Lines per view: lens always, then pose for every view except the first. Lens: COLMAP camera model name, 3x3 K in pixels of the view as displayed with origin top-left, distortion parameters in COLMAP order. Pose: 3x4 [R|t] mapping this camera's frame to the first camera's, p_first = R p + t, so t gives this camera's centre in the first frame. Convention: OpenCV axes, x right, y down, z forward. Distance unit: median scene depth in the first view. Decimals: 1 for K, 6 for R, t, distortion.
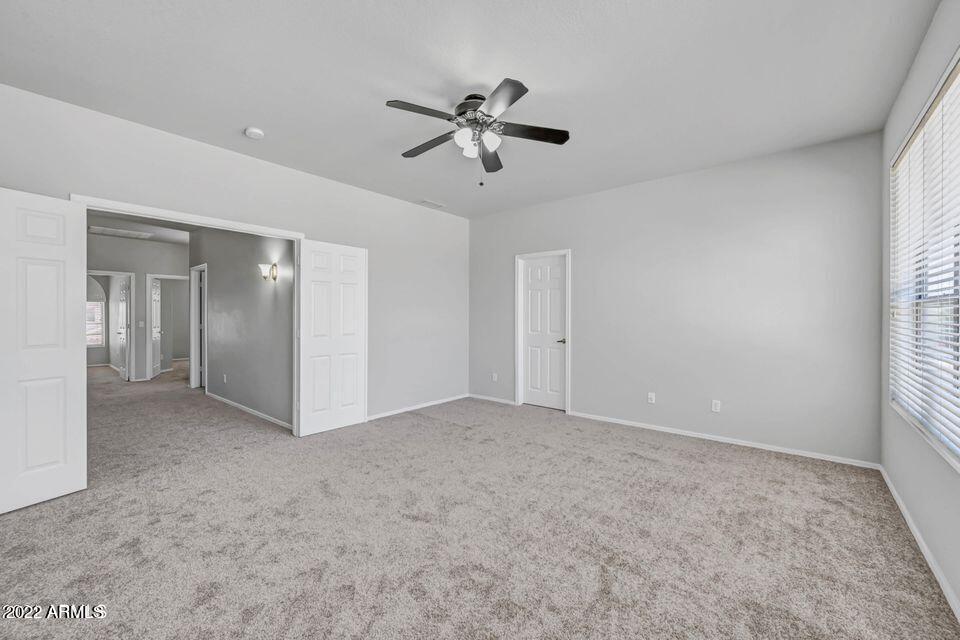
lens RADIAL K [[390.8, 0, 477.6], [0, 390.8, 316.7], [0, 0, 1]] dist [-0.000298, 0.000237]
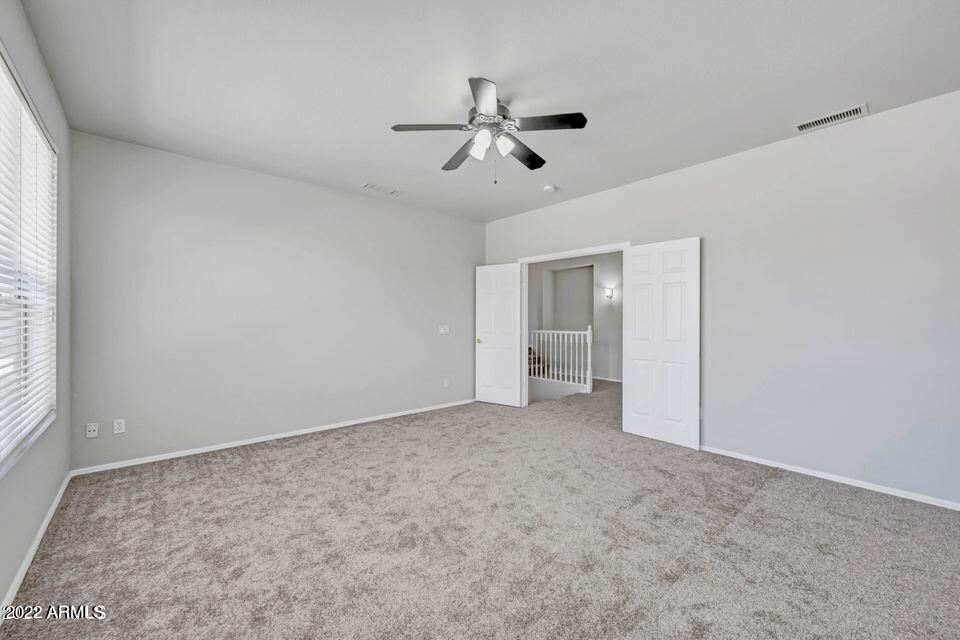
lens RADIAL K [[390.8, 0, 477.7], [0, 390.8, 318.9], [0, 0, 1]] dist [-0.000298, 0.000237]
pose [[-0.164632, 0.000610, -0.986355, 0.674653], [-0.003307, 0.999994, 0.001171, -0.003626], [0.986349, 0.003455, -0.164629, 0.781913]]
